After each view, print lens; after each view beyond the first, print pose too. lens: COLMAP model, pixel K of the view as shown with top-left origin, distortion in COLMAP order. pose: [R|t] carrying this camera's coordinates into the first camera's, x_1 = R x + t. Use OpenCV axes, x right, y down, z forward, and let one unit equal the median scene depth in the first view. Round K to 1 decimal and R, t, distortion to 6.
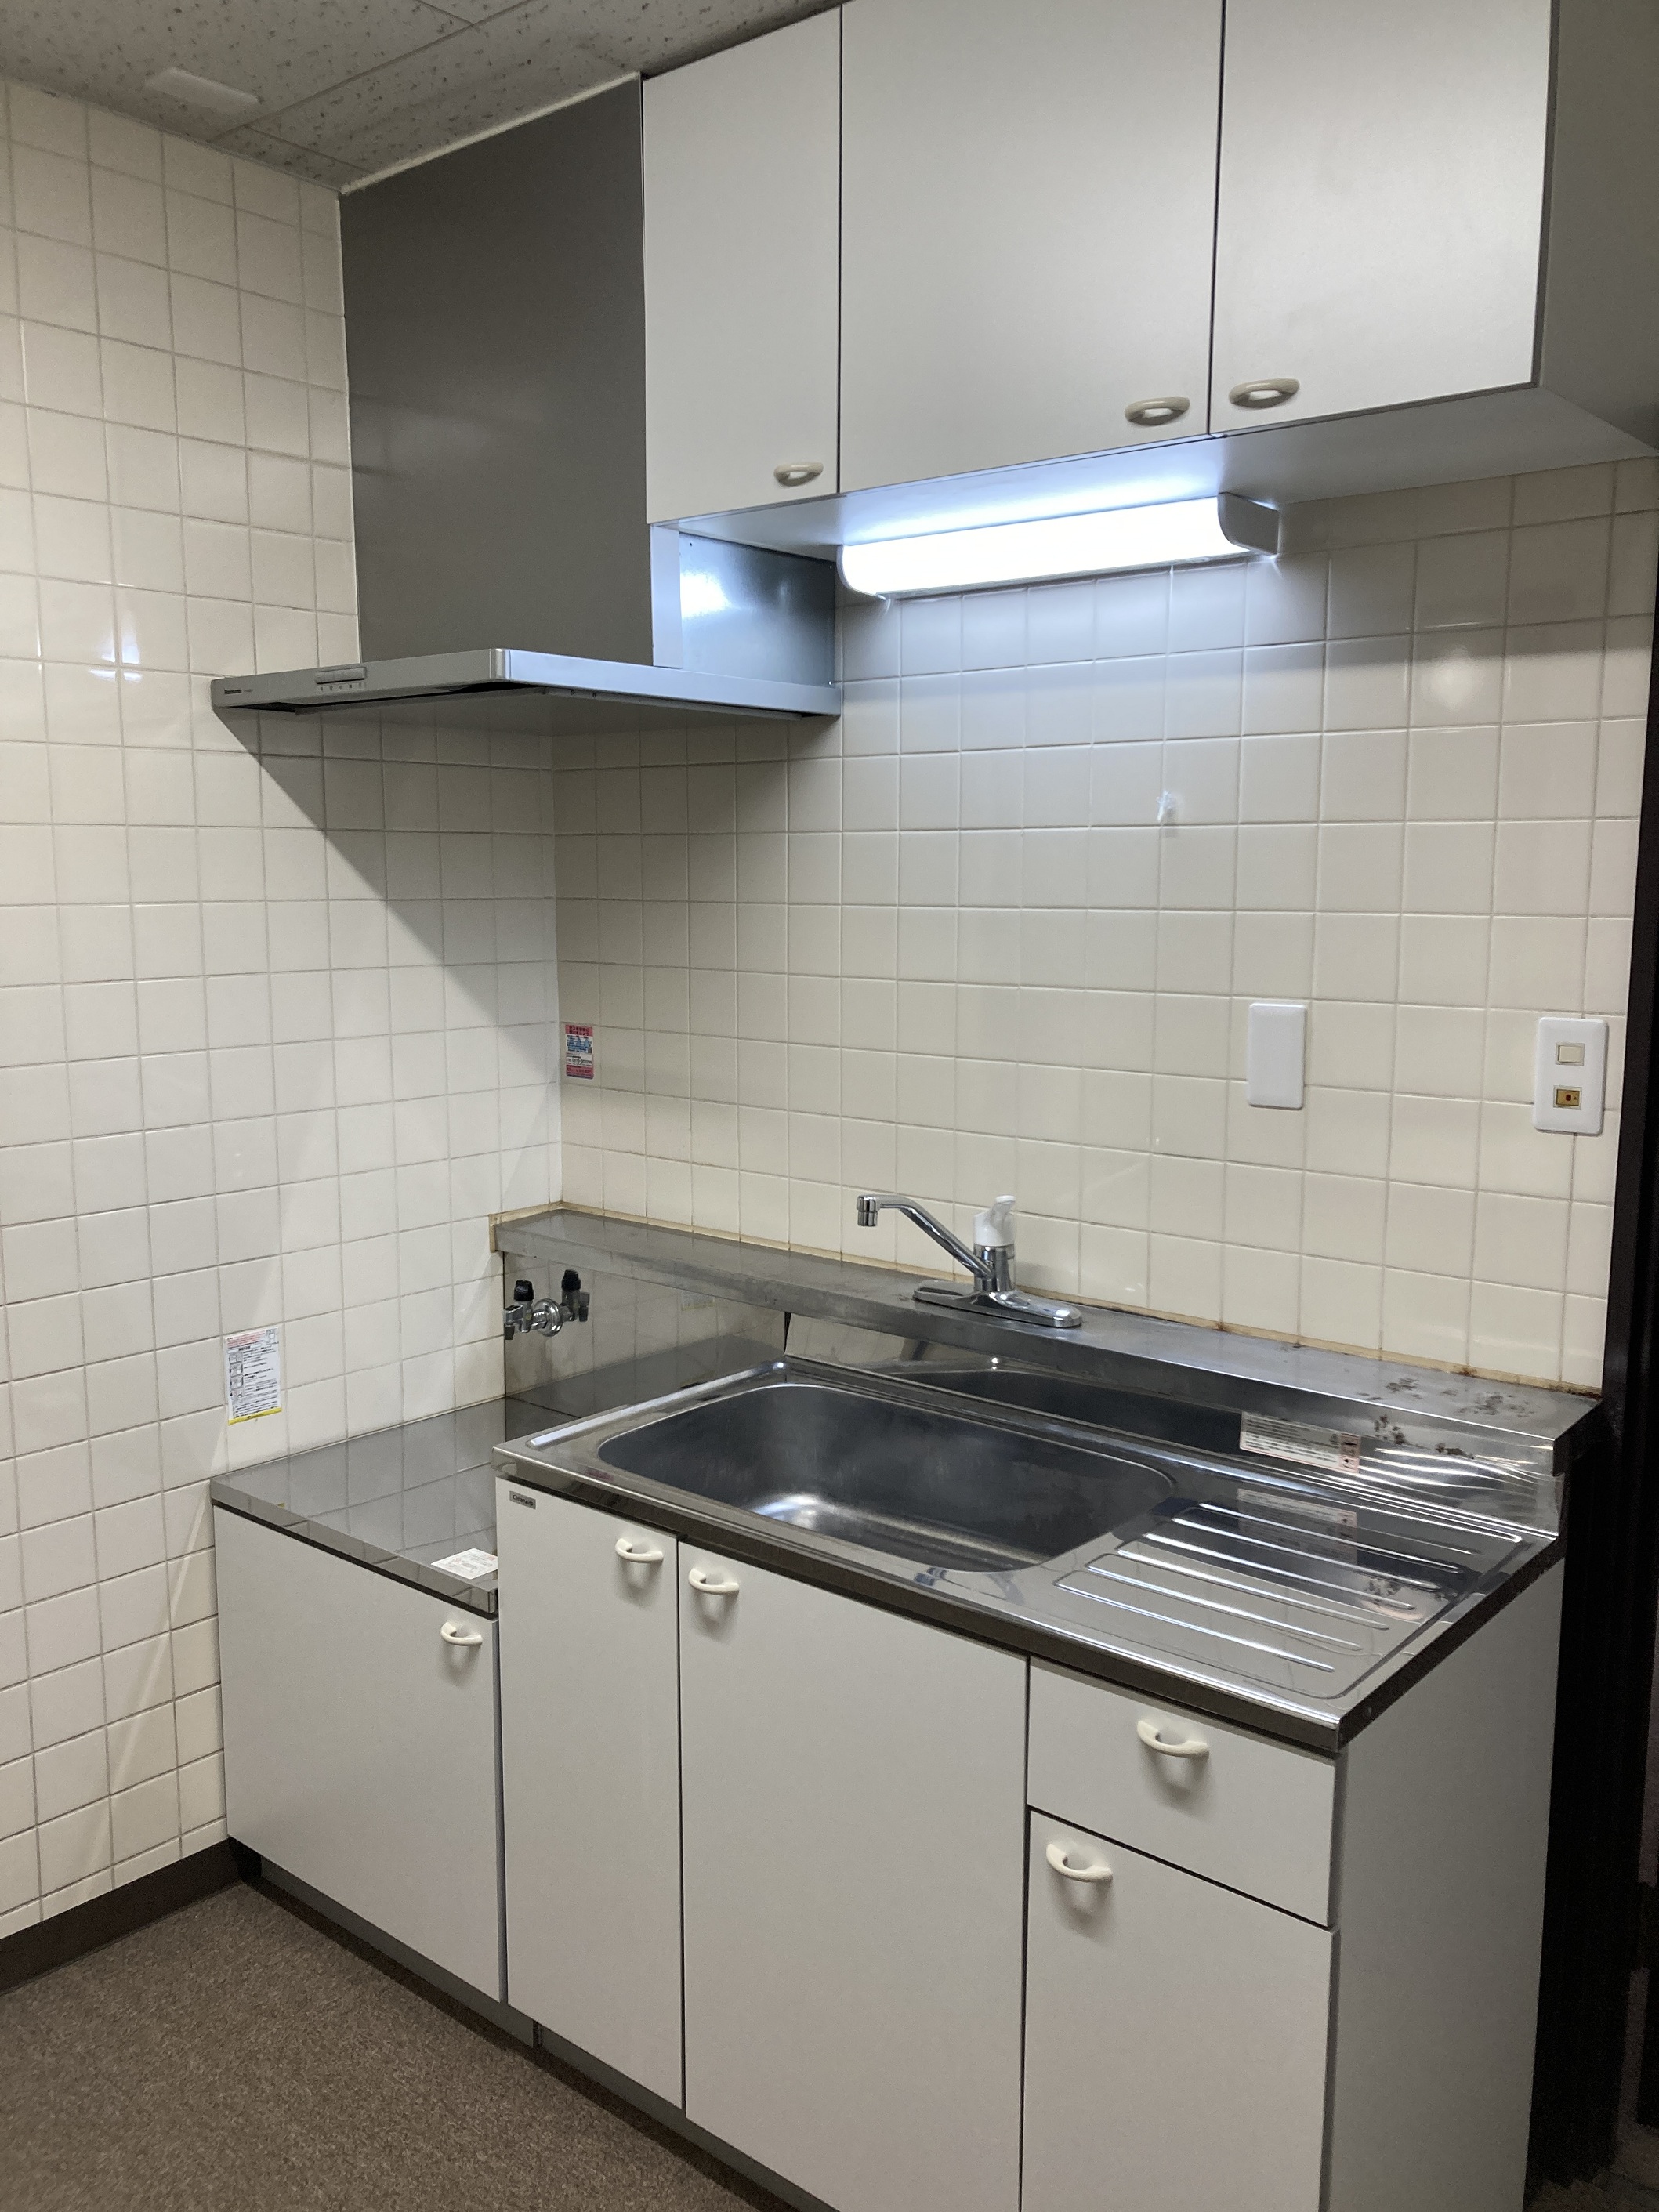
lens RADIAL K [[1843.5, 0, 855.4], [0, 1843.5, 1148.4], [0, 0, 1]] dist [0.014138, 0.001296]
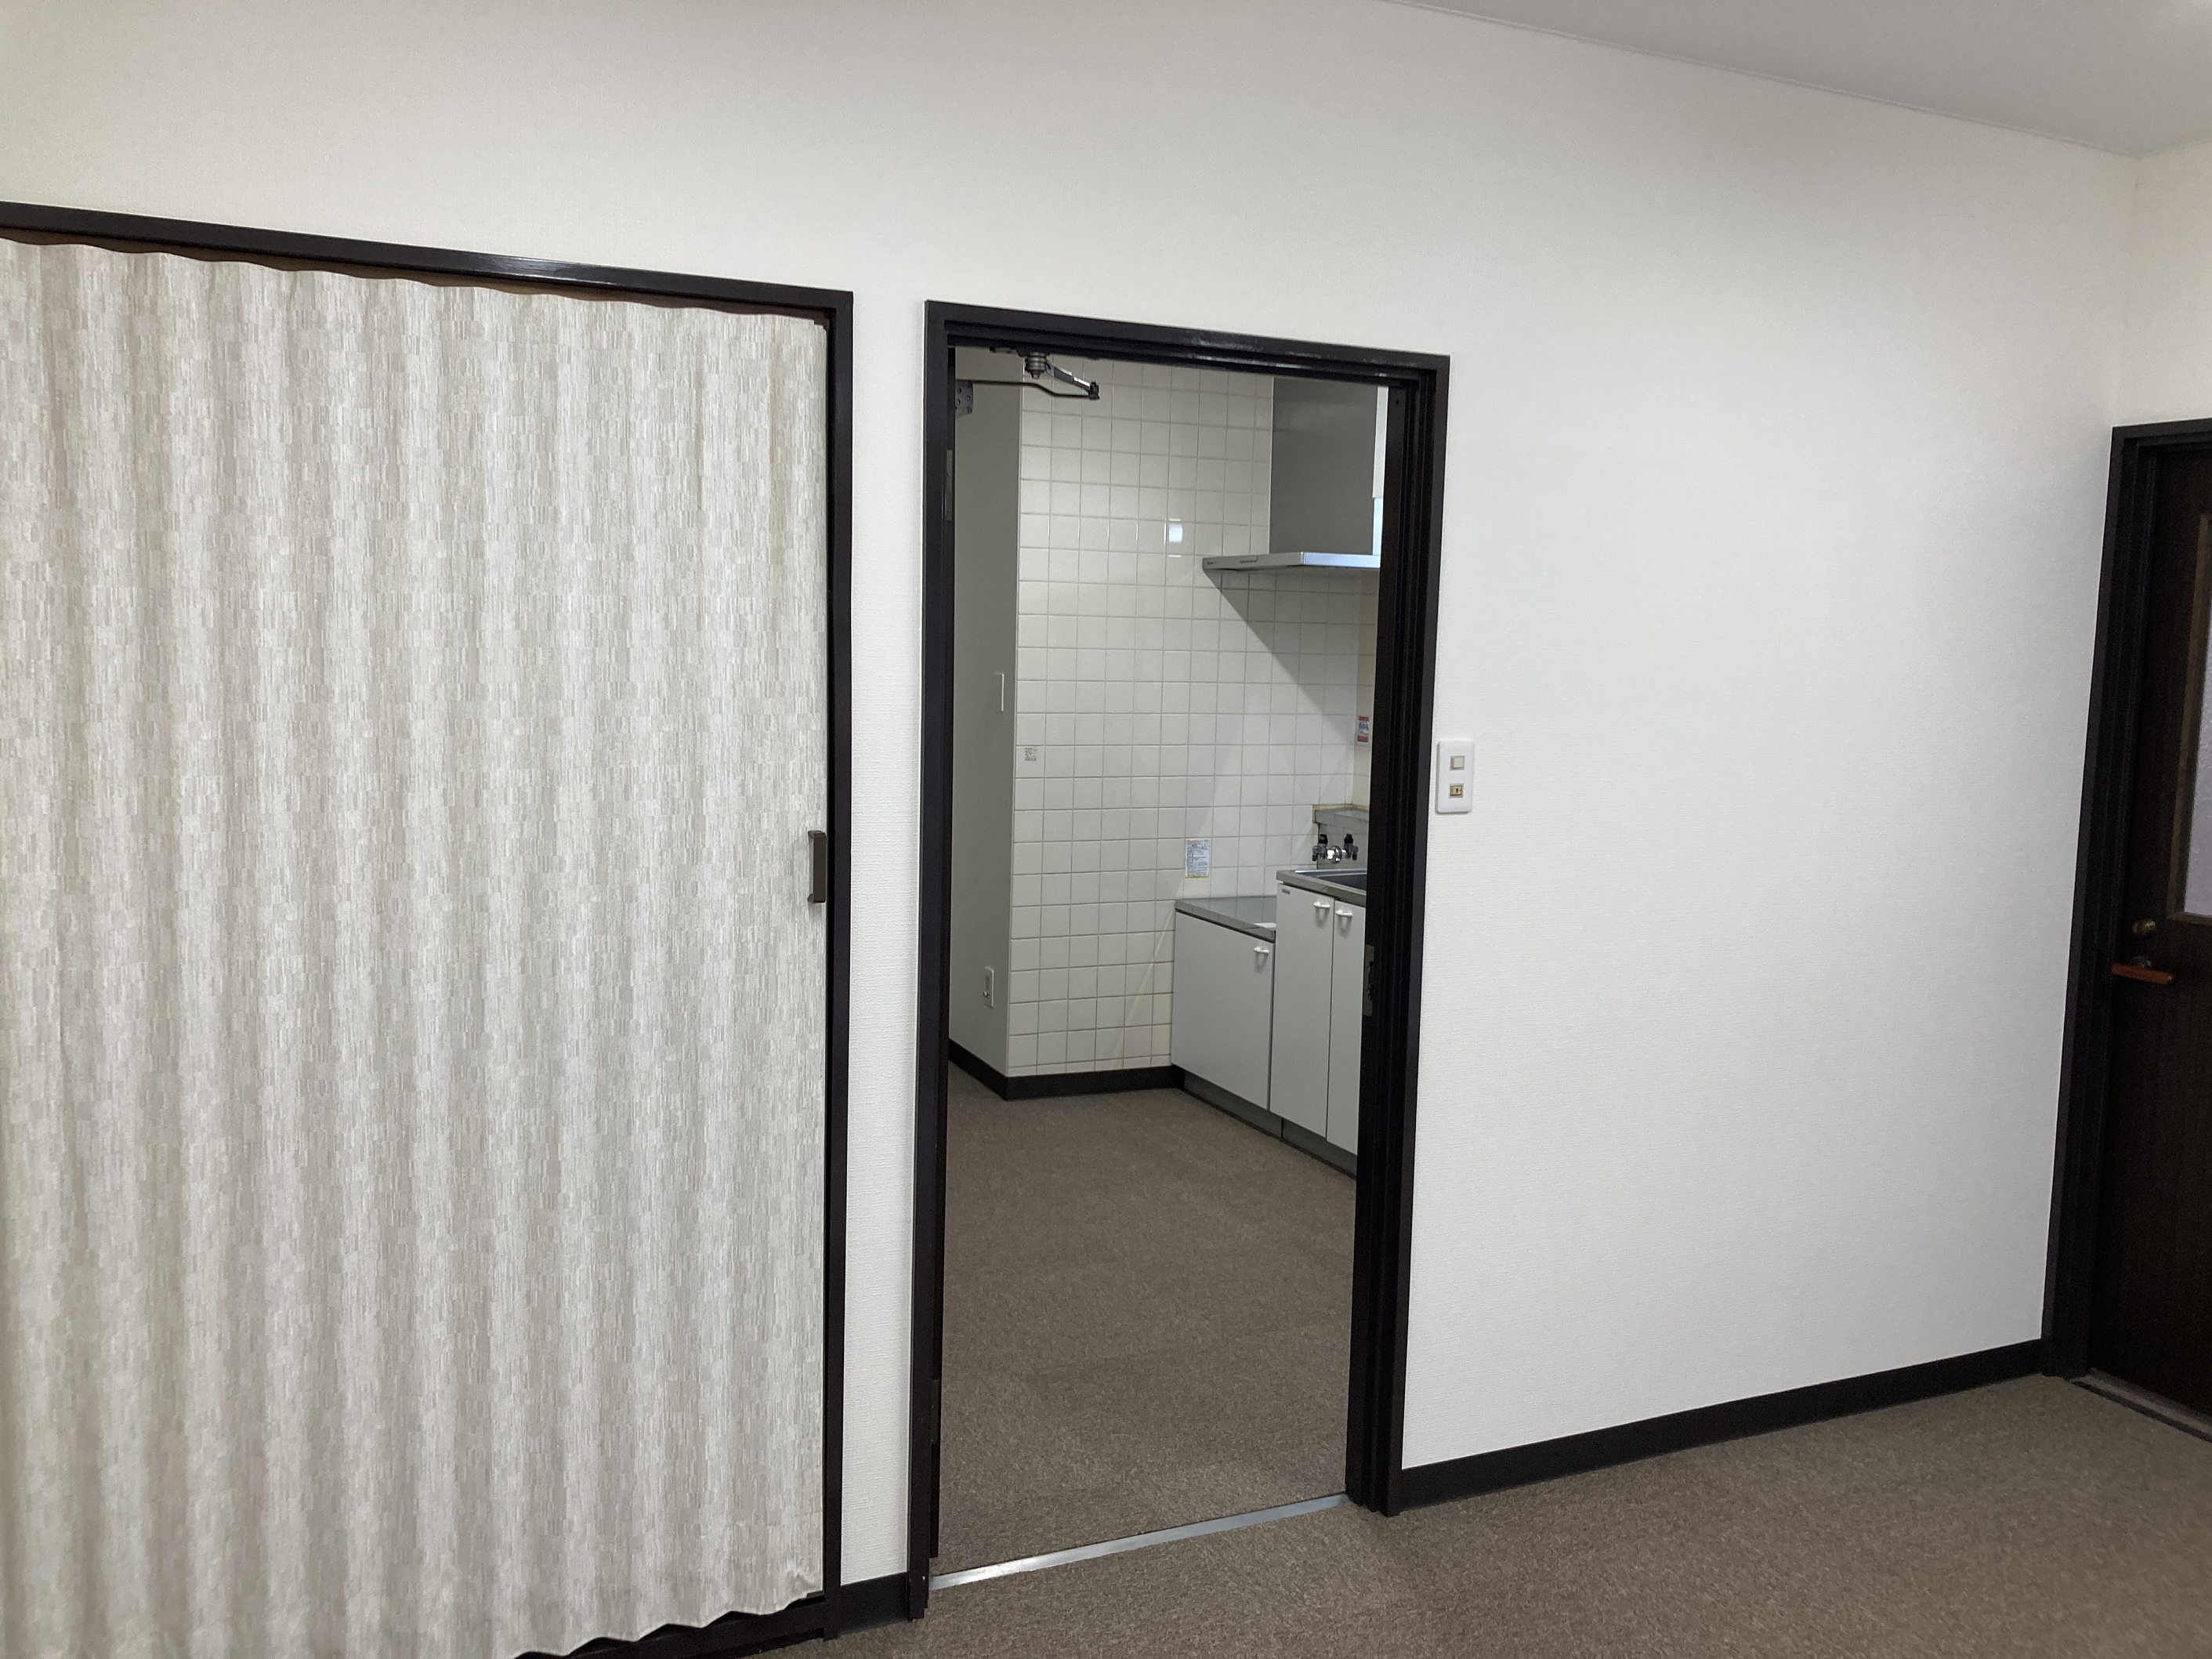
lens RADIAL K [[1843.5, 0, 1106.0], [0, 1843.5, 813.5], [0, 0, 1]] dist [0.014138, 0.001296]
pose [[0.908939, 0.058628, -0.412785, 0.504594], [-0.085370, 0.995258, -0.046624, 0.183455], [0.408094, 0.077618, 0.909634, -1.112613]]
